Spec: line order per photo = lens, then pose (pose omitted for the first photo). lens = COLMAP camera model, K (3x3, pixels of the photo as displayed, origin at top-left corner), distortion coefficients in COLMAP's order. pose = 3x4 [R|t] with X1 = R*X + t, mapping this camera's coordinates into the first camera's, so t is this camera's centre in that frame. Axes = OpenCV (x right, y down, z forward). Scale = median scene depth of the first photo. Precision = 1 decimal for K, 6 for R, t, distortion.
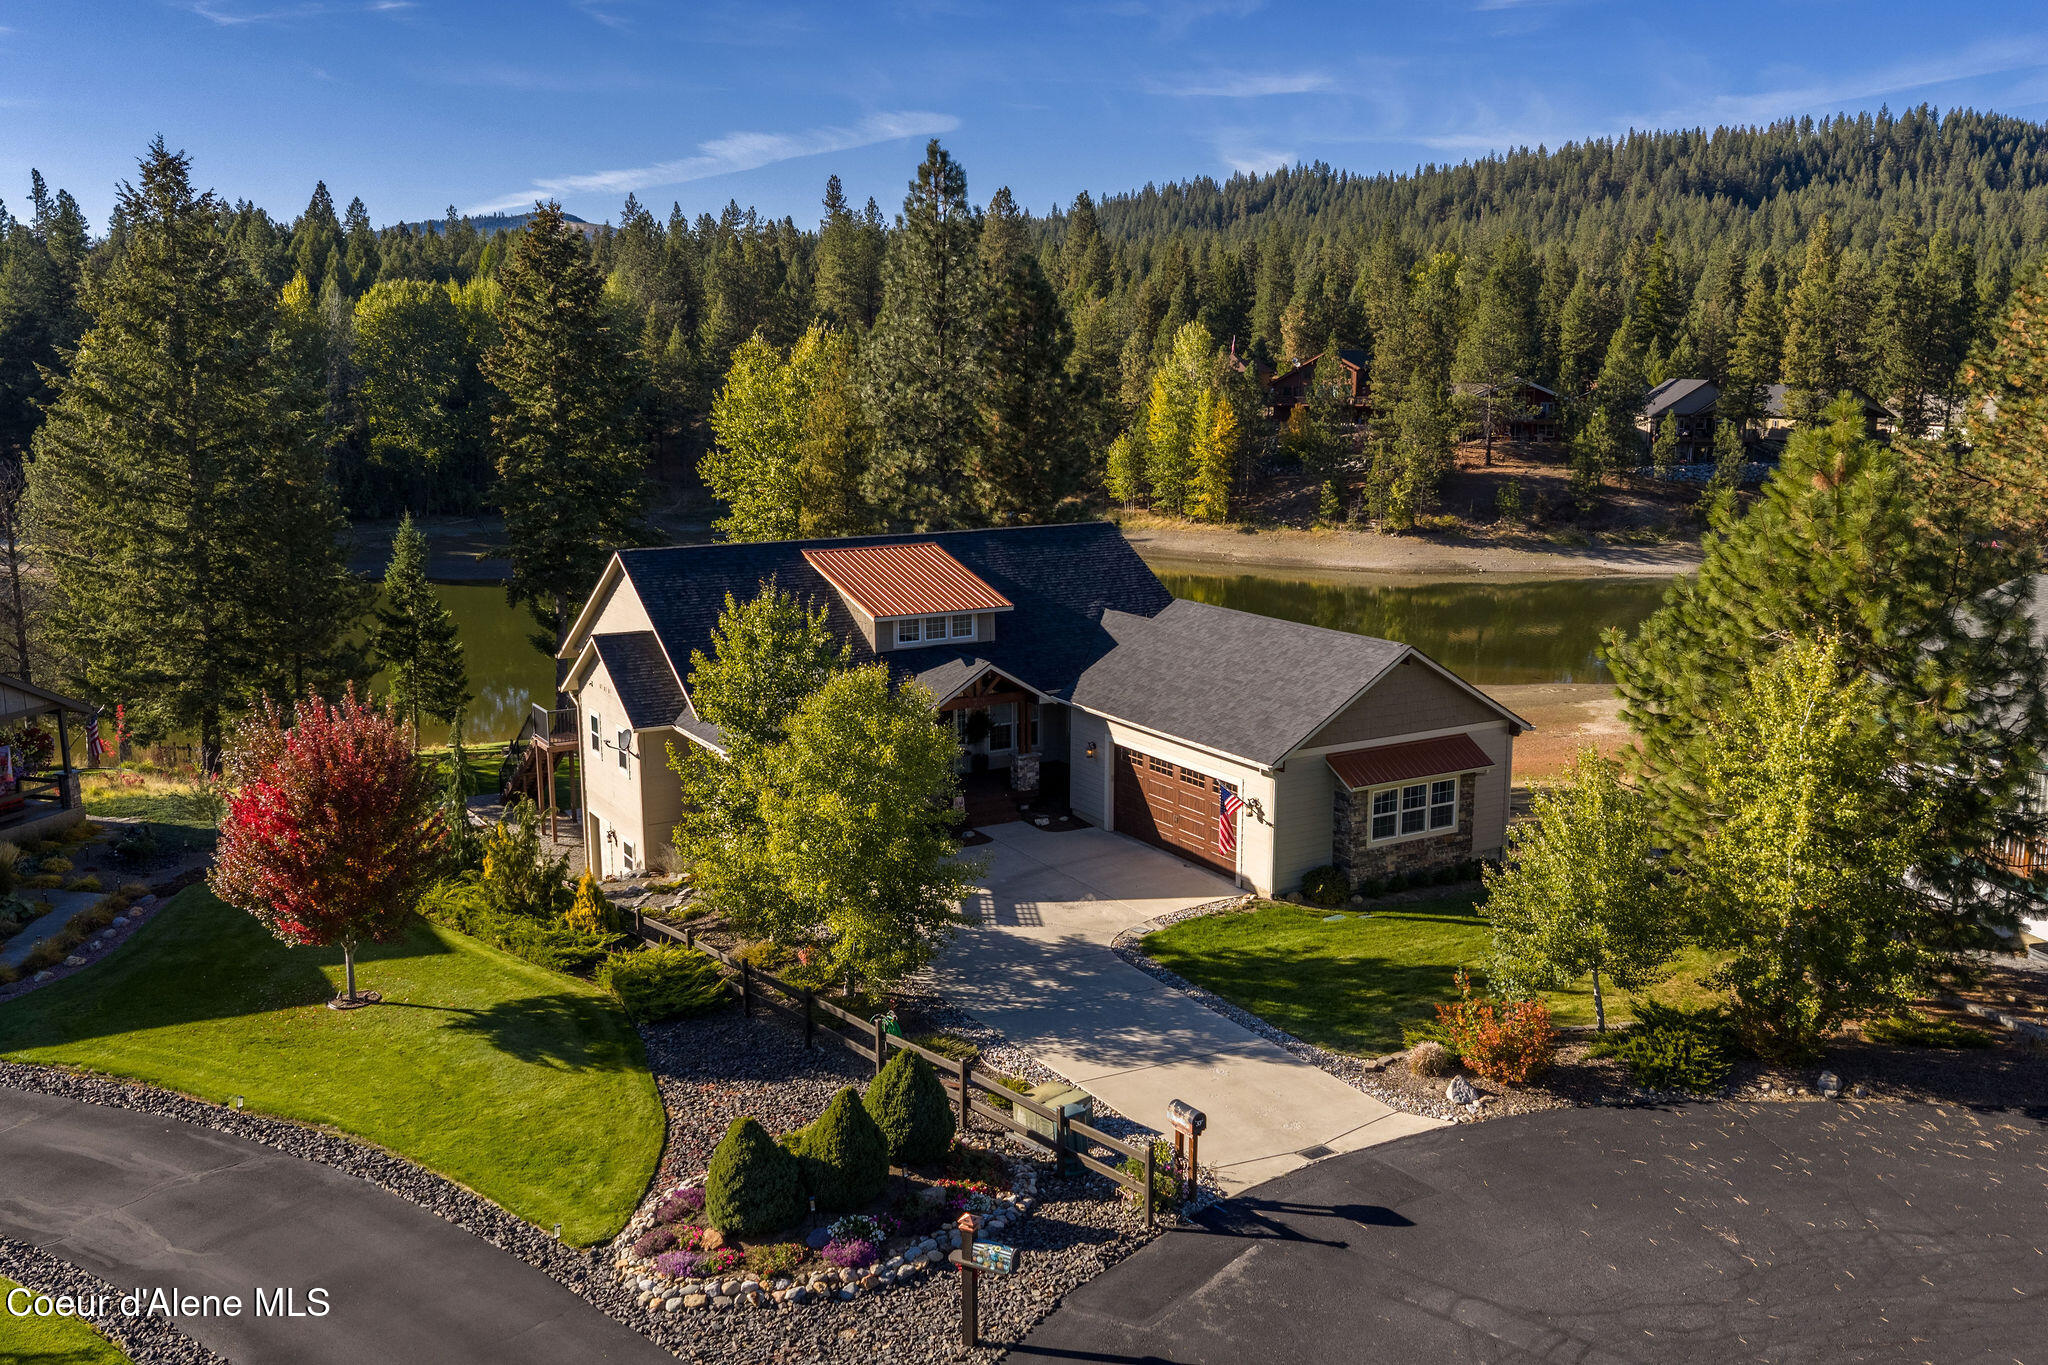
lens RADIAL K [[1695.2, 0, 1032.0], [0, 1695.2, 663.4], [0, 0, 1]] dist [0.017210, -0.022801]
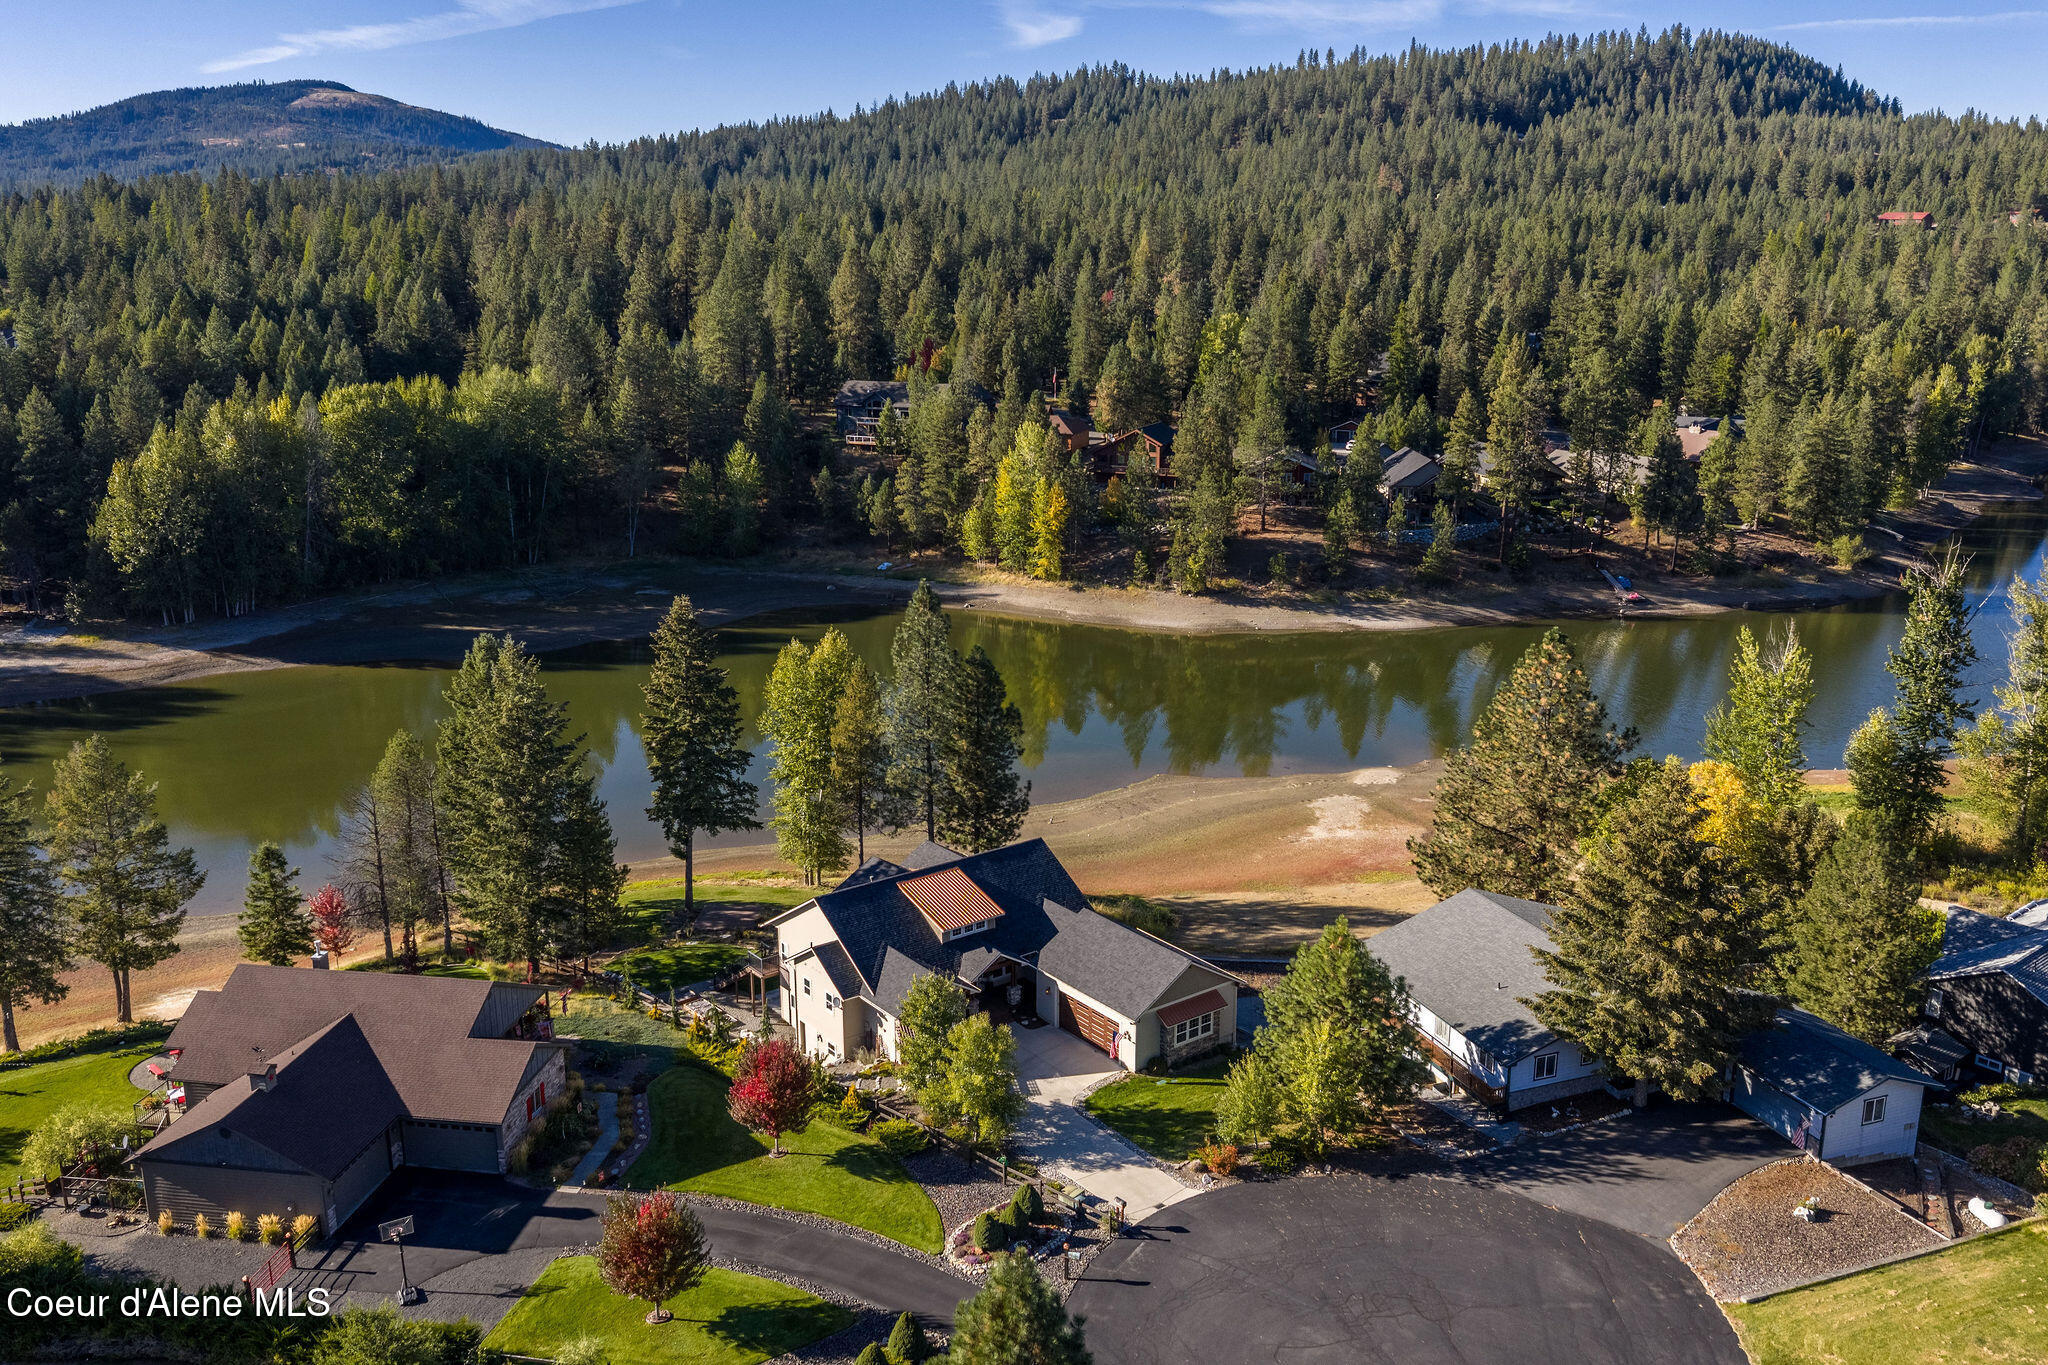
lens RADIAL K [[1695.2, 0, 1032.0], [0, 1695.2, 663.4], [0, 0, 1]] dist [0.017210, -0.022801]
pose [[0.993372, -0.027927, 0.111497, -0.048529], [0.019676, 0.997033, 0.074420, -0.119063], [-0.113245, -0.071733, 0.990974, -0.250762]]
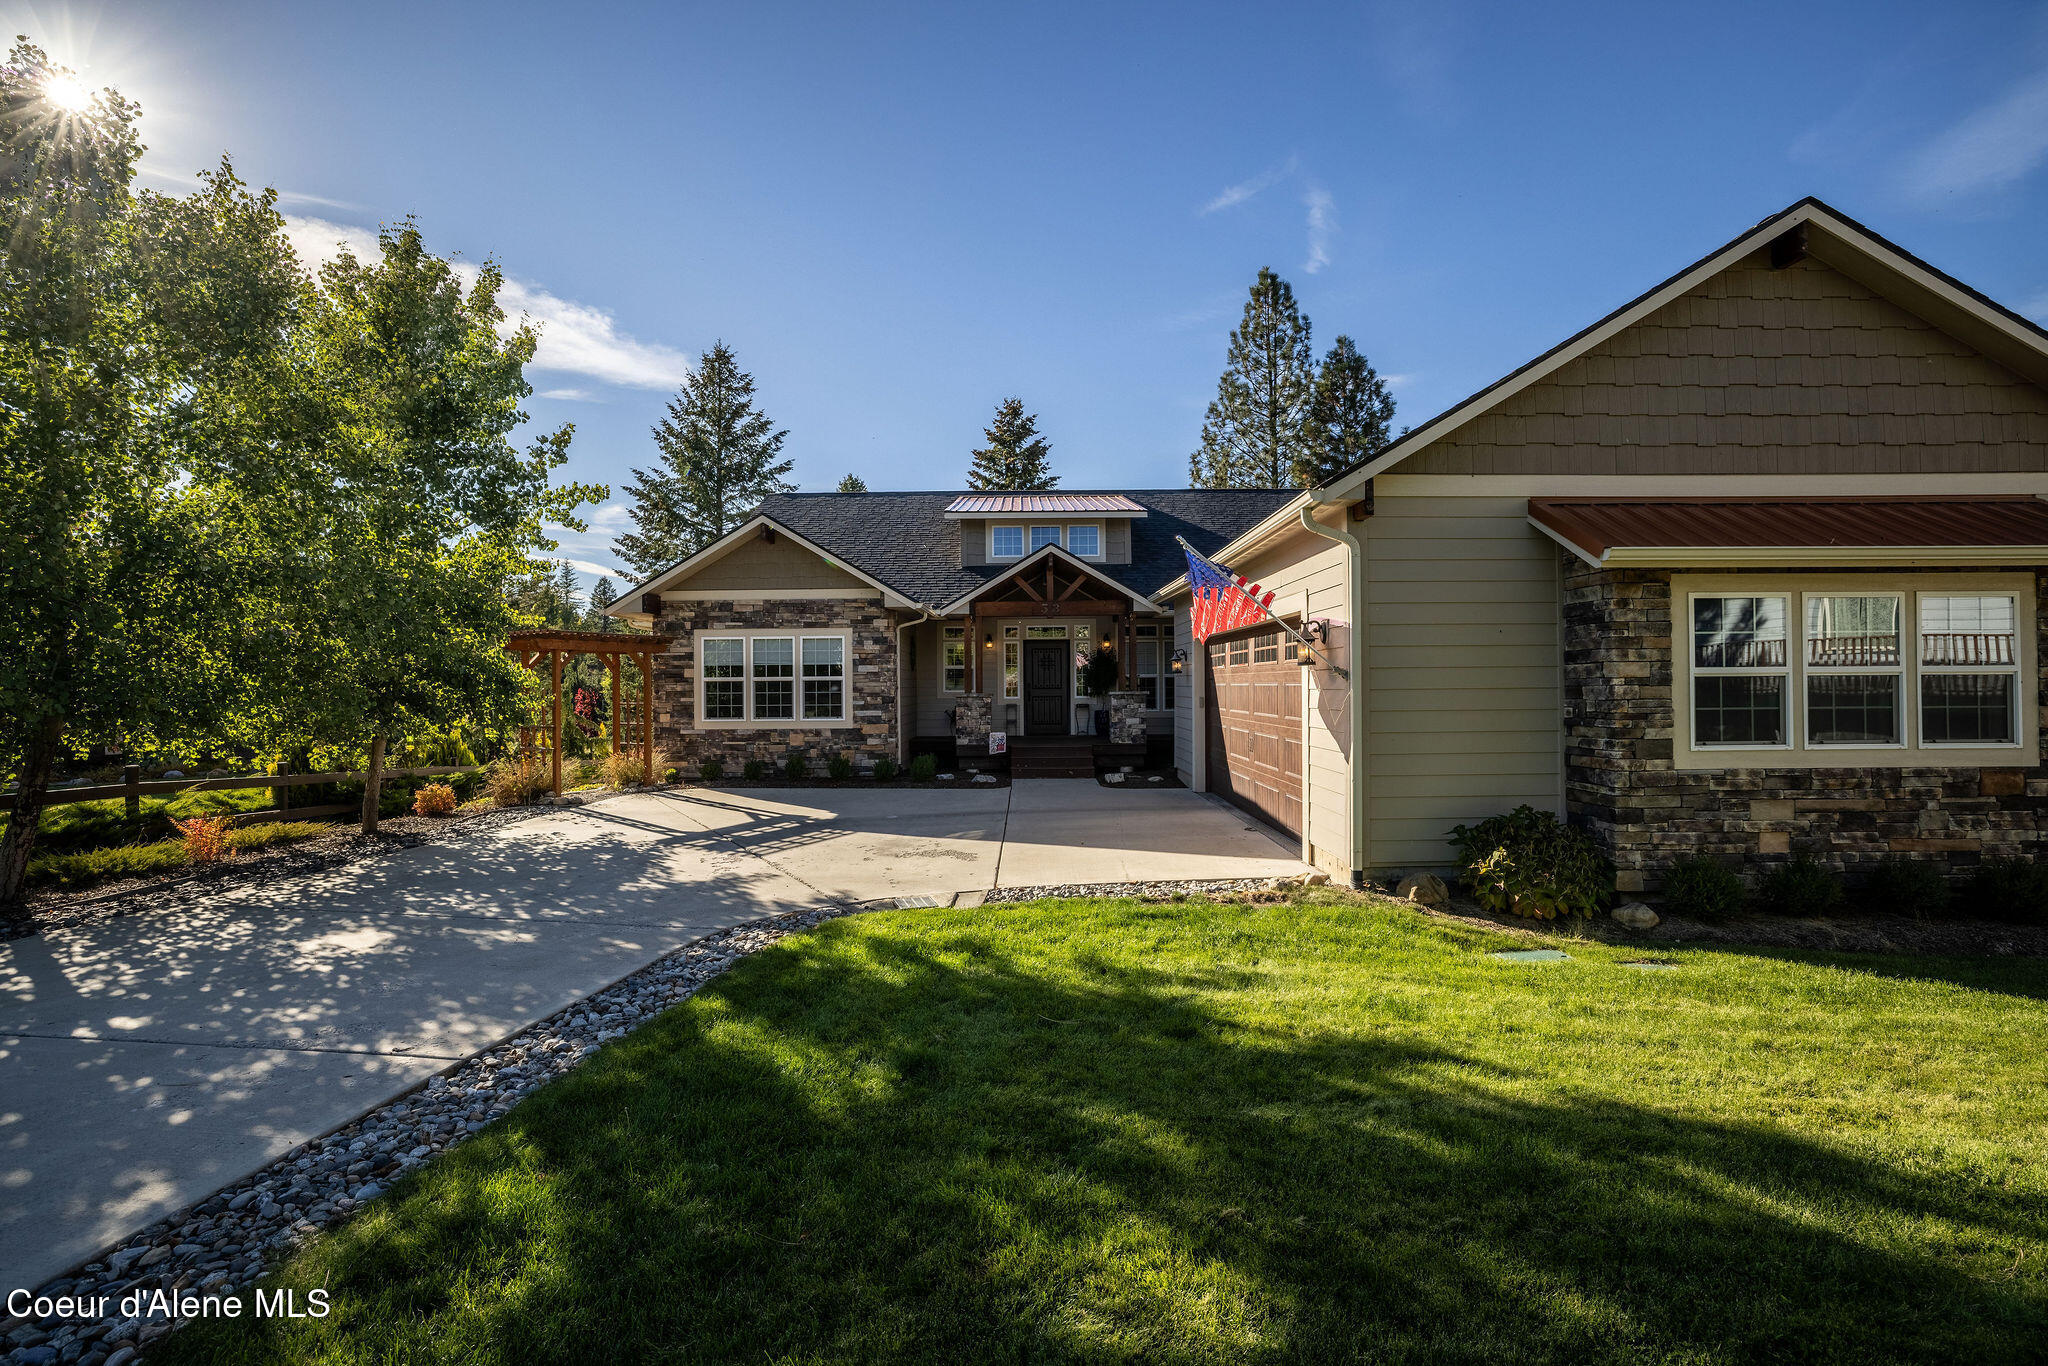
lens RADIAL K [[885.7, 0, 1024.0], [0, 885.7, 683.0], [0, 0, 1]] dist [-0.047644, 0.017361]
pose [[0.860060, -0.008108, -0.510128, 0.034694], [-0.081392, 0.984887, -0.152879, 0.025699], [0.503659, 0.173006, 0.846402, 0.157028]]
